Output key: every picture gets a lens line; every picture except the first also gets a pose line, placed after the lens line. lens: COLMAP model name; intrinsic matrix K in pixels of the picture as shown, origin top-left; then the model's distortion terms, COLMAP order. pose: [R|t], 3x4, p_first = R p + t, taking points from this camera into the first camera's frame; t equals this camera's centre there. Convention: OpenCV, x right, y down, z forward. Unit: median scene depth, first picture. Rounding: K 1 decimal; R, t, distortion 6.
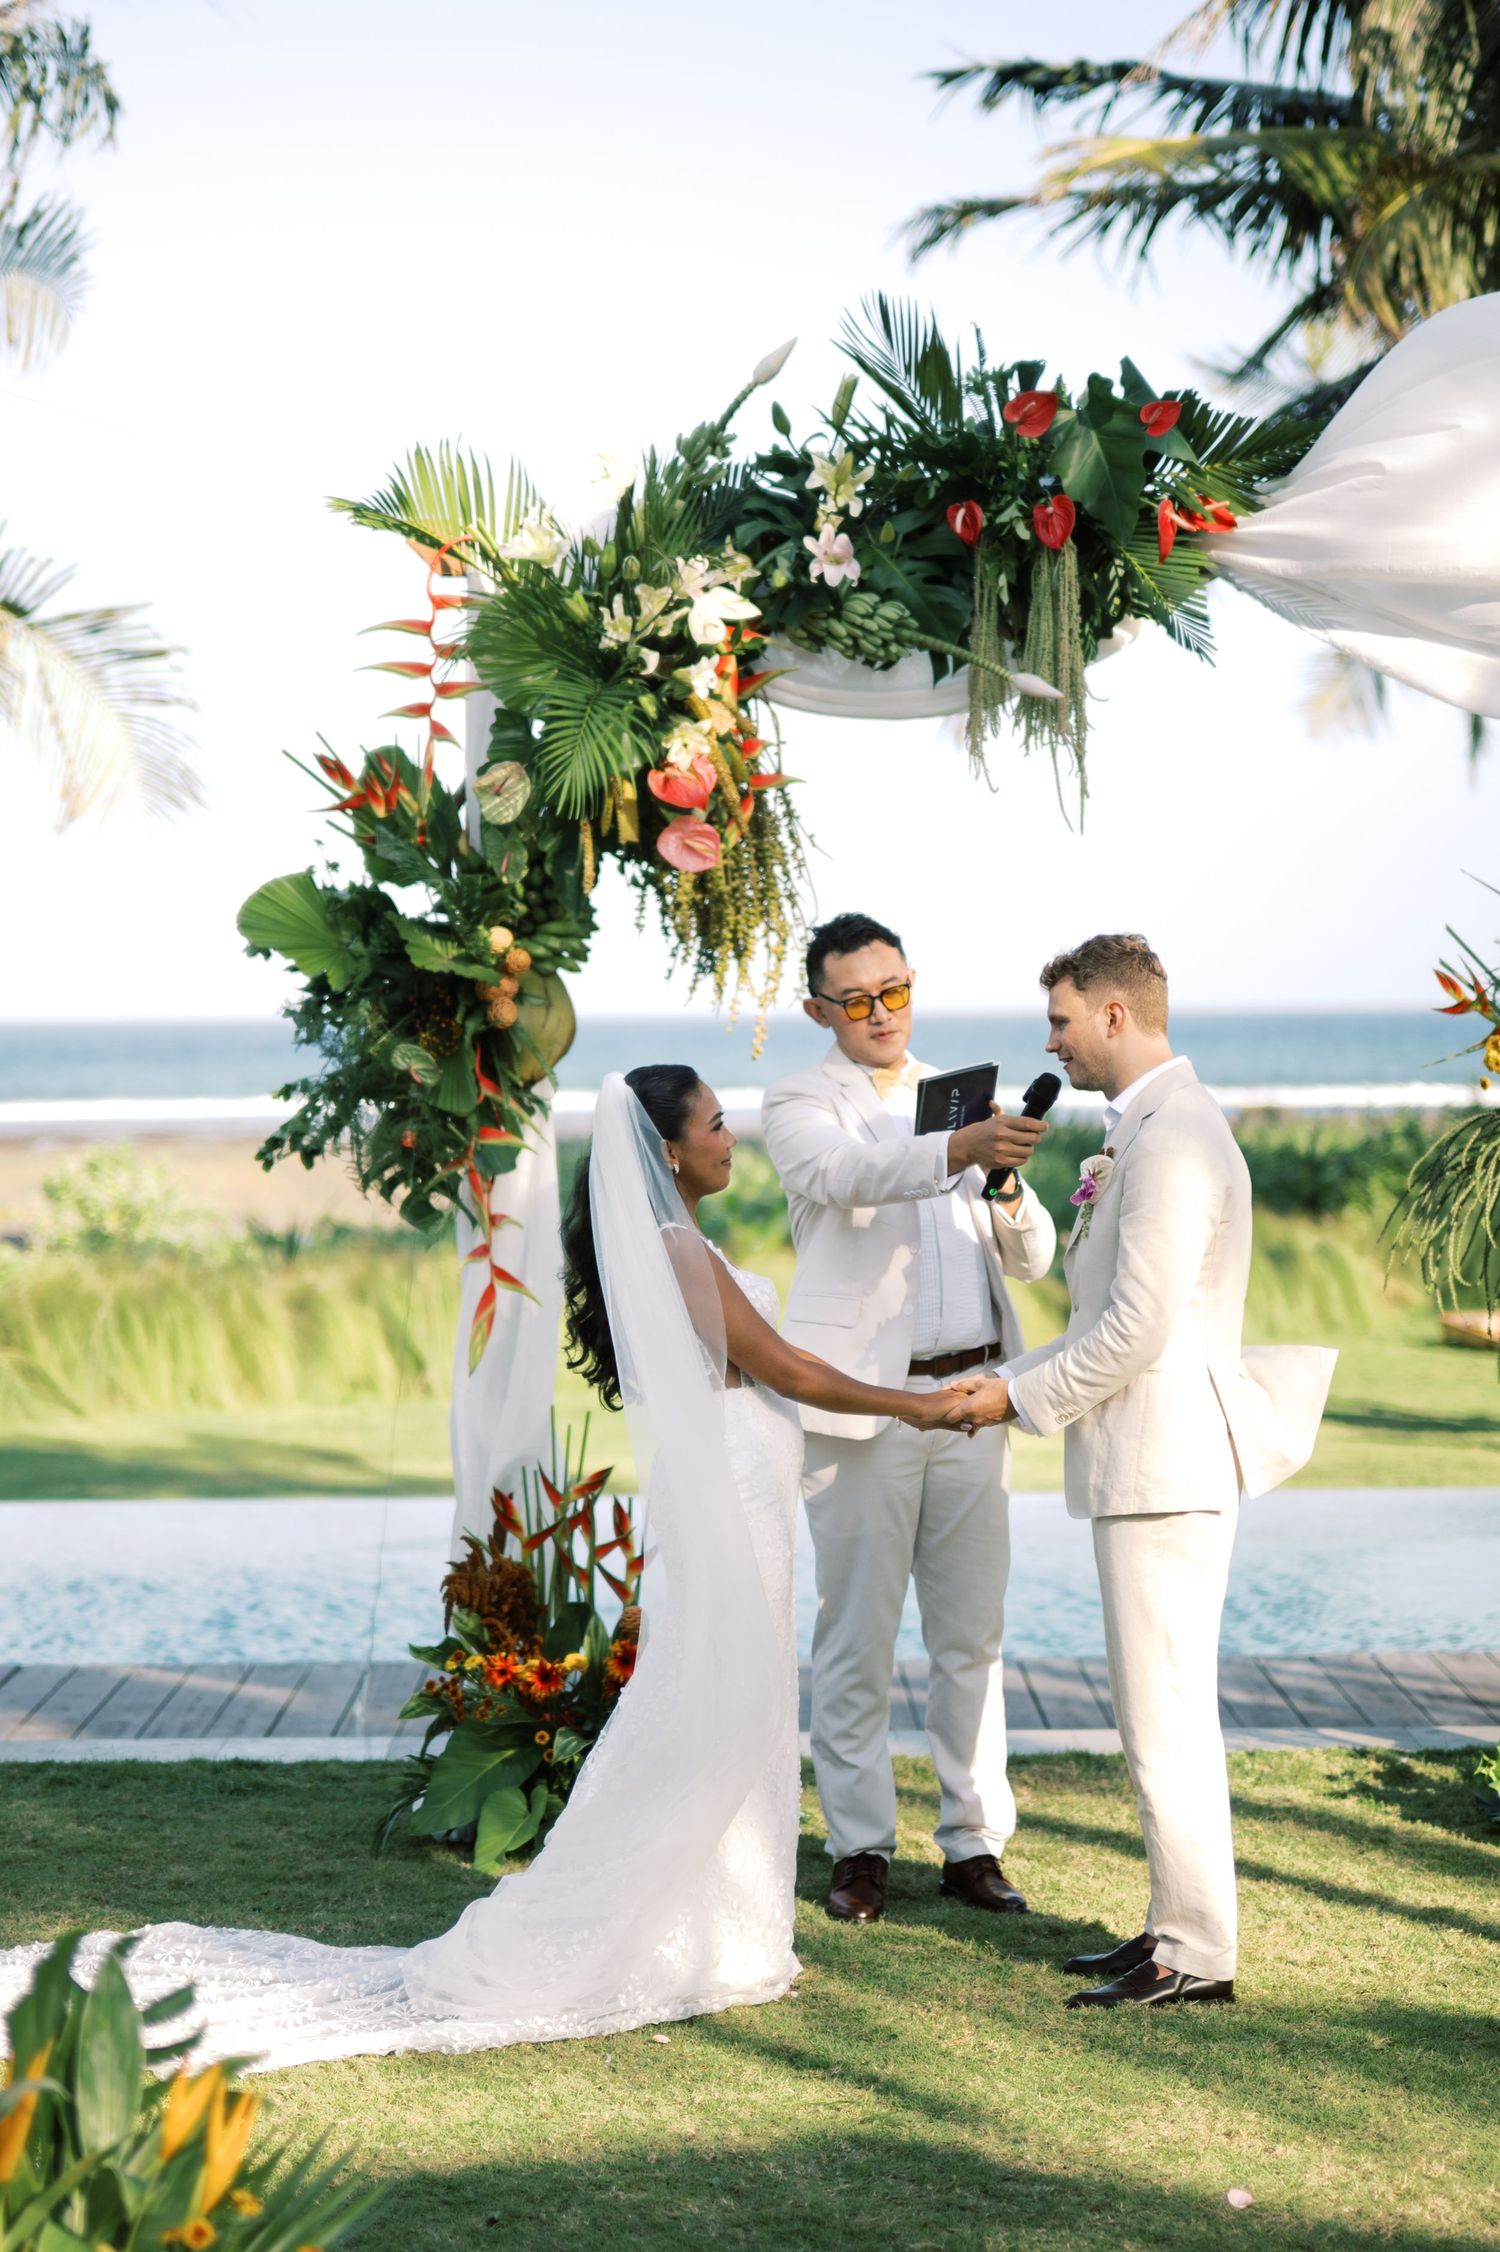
lens RADIAL K [[4704.3, 0, 749.1], [0, 4704.3, 1070.5], [0, 0, 1]] dist [-0.046238, -0.048417]
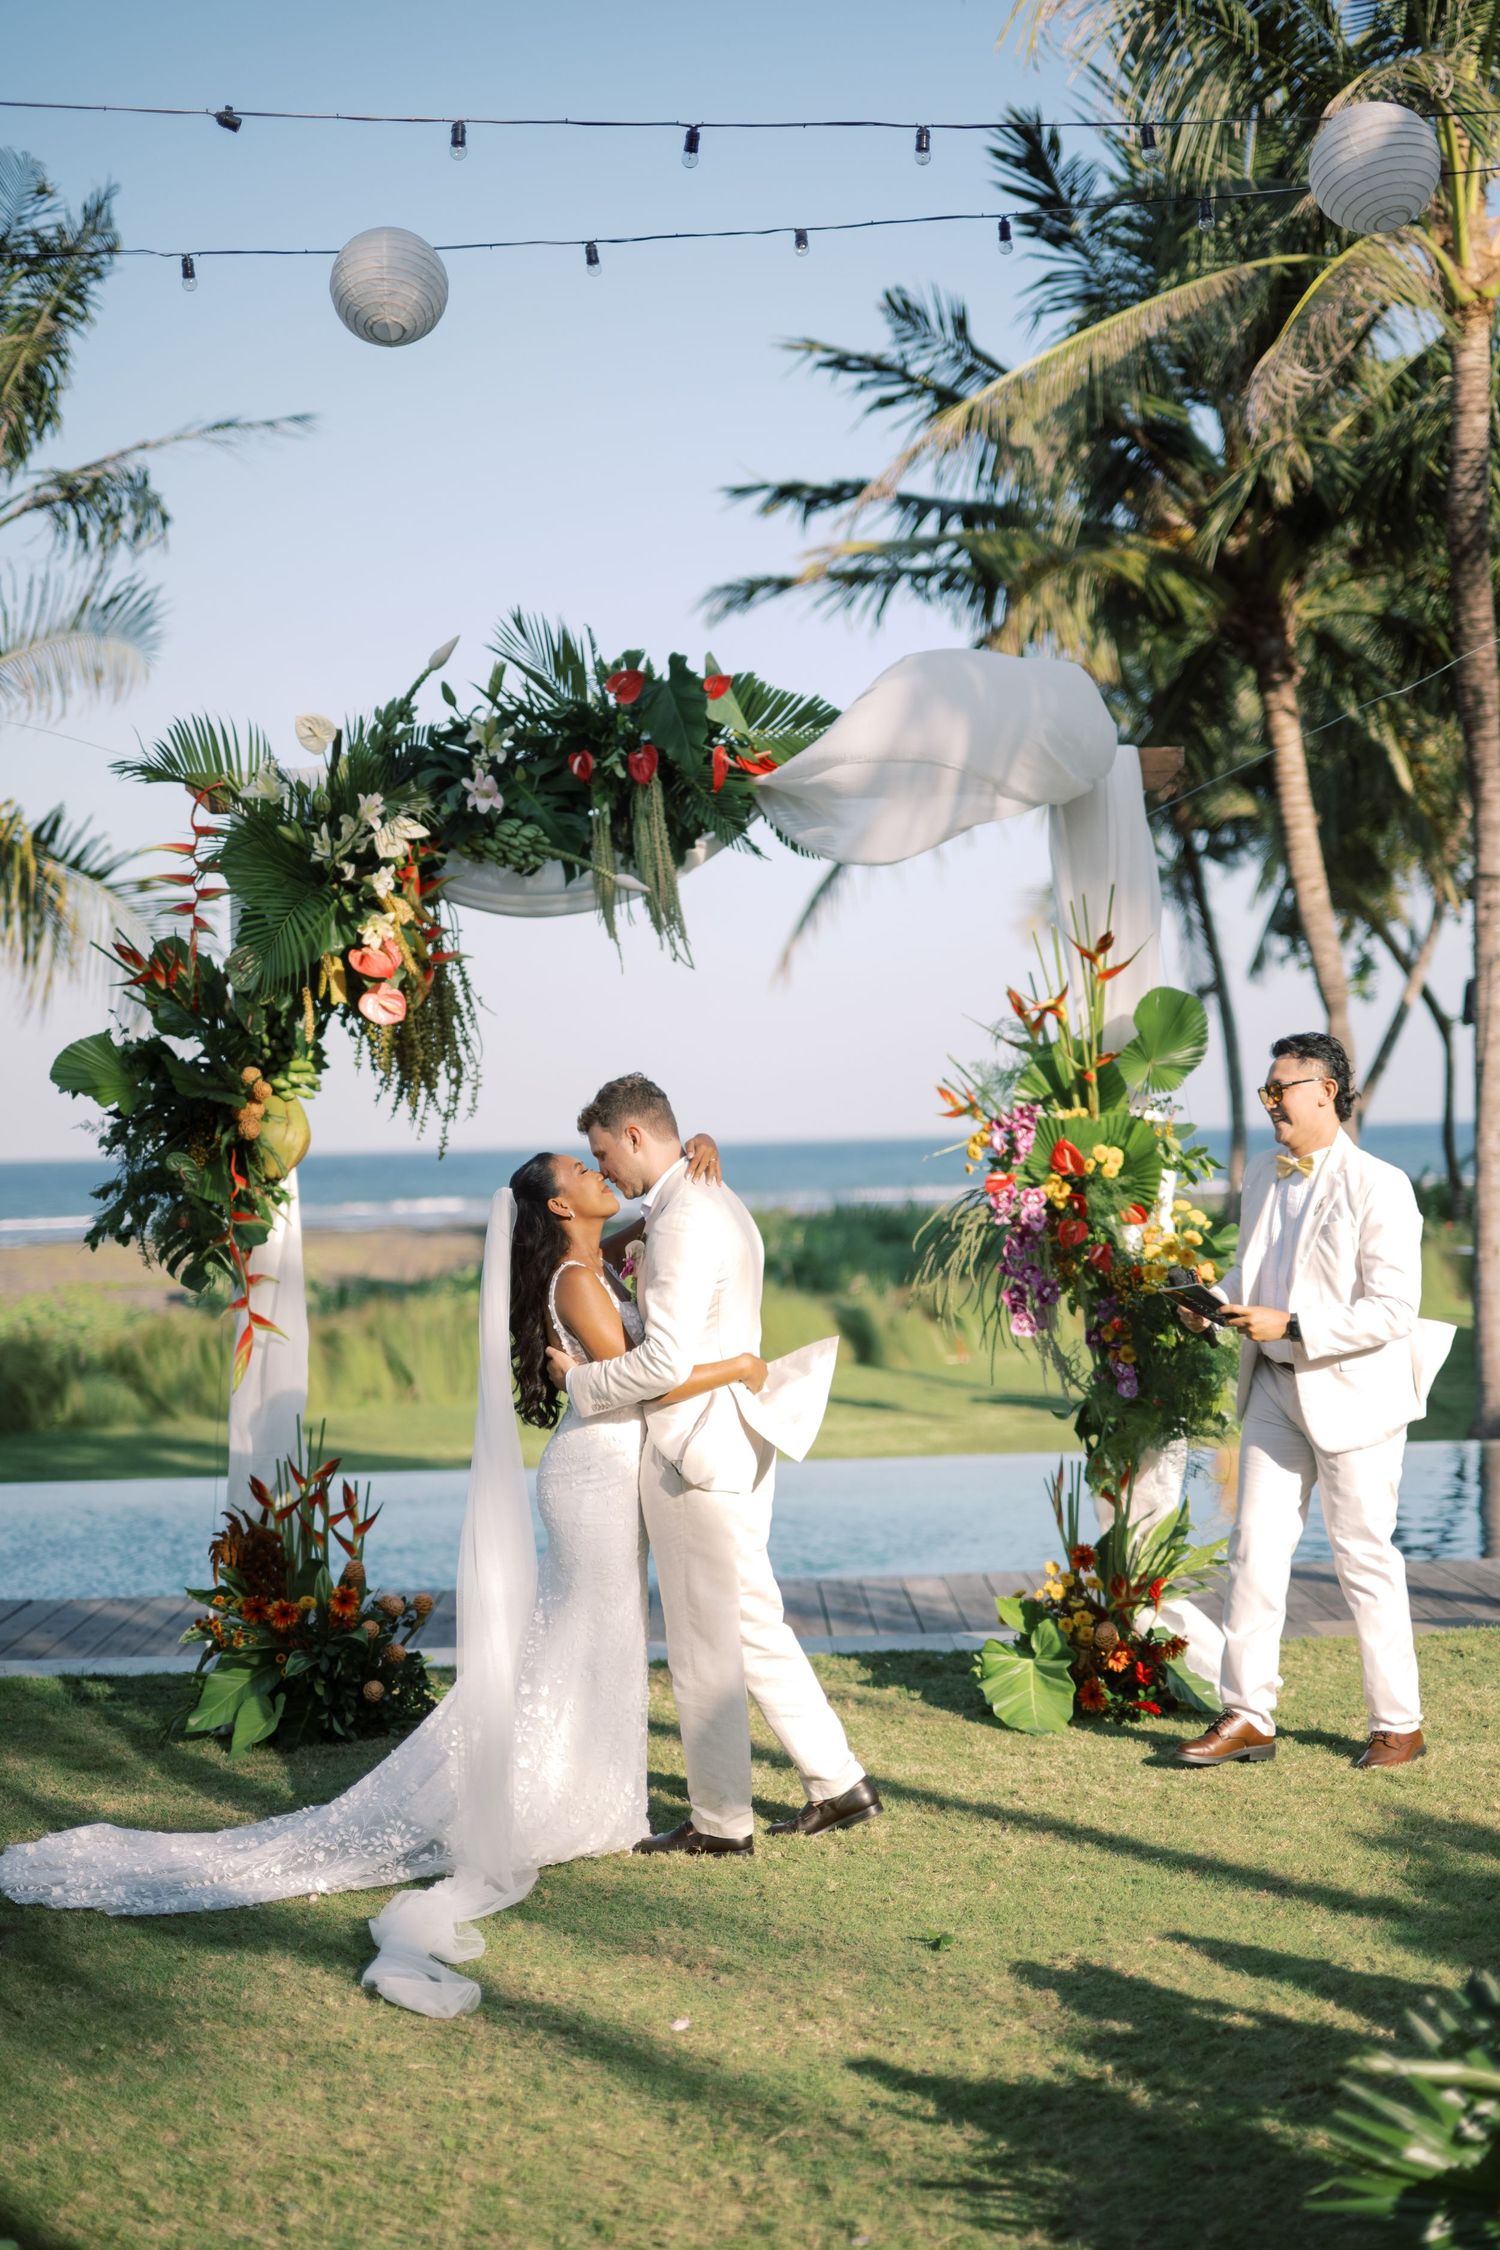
lens RADIAL K [[3101.7, 0, 781.4], [0, 3101.7, 1129.7], [0, 0, 1]] dist [-0.038510, -0.003410]
pose [[0.999591, -0.019223, 0.021160, 0.082962], [0.019552, 0.999690, -0.015424, 0.004922], [-0.020857, 0.015832, 0.999657, 0.092278]]
